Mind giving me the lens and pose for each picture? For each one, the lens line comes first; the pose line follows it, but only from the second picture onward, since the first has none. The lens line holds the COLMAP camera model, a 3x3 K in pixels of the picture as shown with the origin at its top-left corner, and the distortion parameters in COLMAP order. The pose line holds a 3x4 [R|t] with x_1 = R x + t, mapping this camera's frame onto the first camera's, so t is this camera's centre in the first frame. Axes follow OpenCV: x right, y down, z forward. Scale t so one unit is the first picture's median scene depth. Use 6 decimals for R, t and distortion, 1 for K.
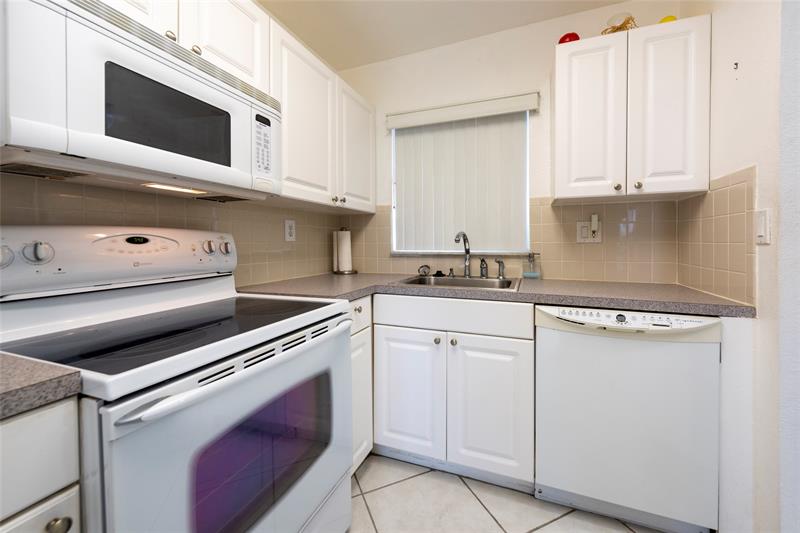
lens RADIAL K [[322.2, 0, 411.5], [0, 322.2, 247.0], [0, 0, 1]] dist [0.003252, 0.000099]
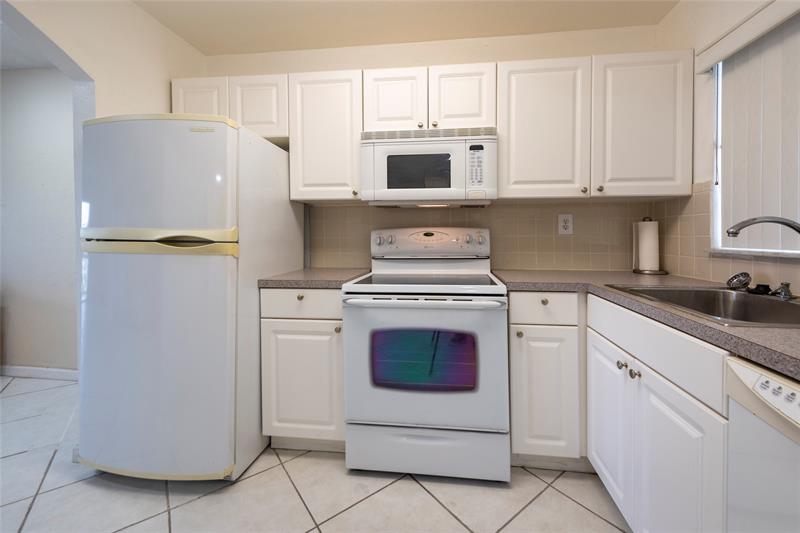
lens RADIAL K [[333.2, 0, 411.9], [0, 333.2, 239.7], [0, 0, 1]] dist [0.002146, 0.000031]
pose [[0.225716, 0.015320, -0.974073, 0.702421], [-0.012262, 0.999842, 0.012884, -0.009003], [0.974116, 0.009036, 0.225869, 0.321968]]
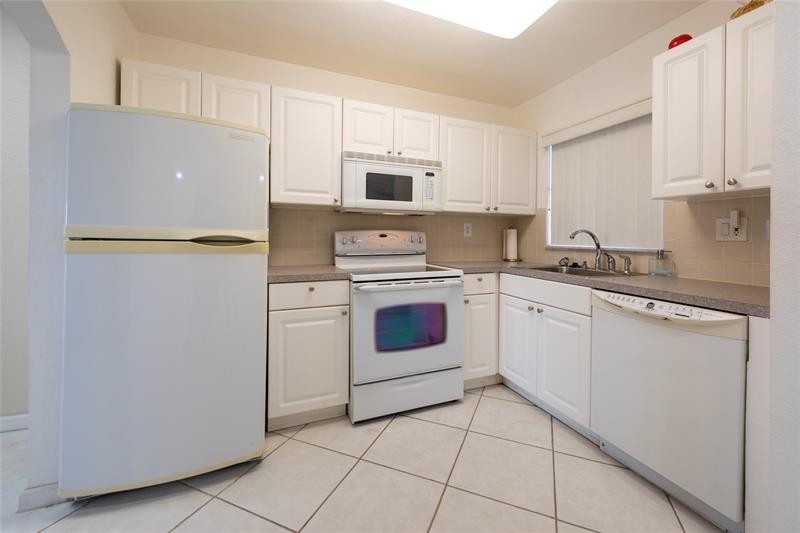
lens RADIAL K [[333.2, 0, 411.9], [0, 333.2, 239.7], [0, 0, 1]] dist [0.002146, 0.000031]
pose [[0.684985, 0.015842, -0.728385, 0.746974], [-0.020171, 0.999793, 0.002776, -0.001738], [0.728278, 0.012790, 0.685162, -0.362142]]
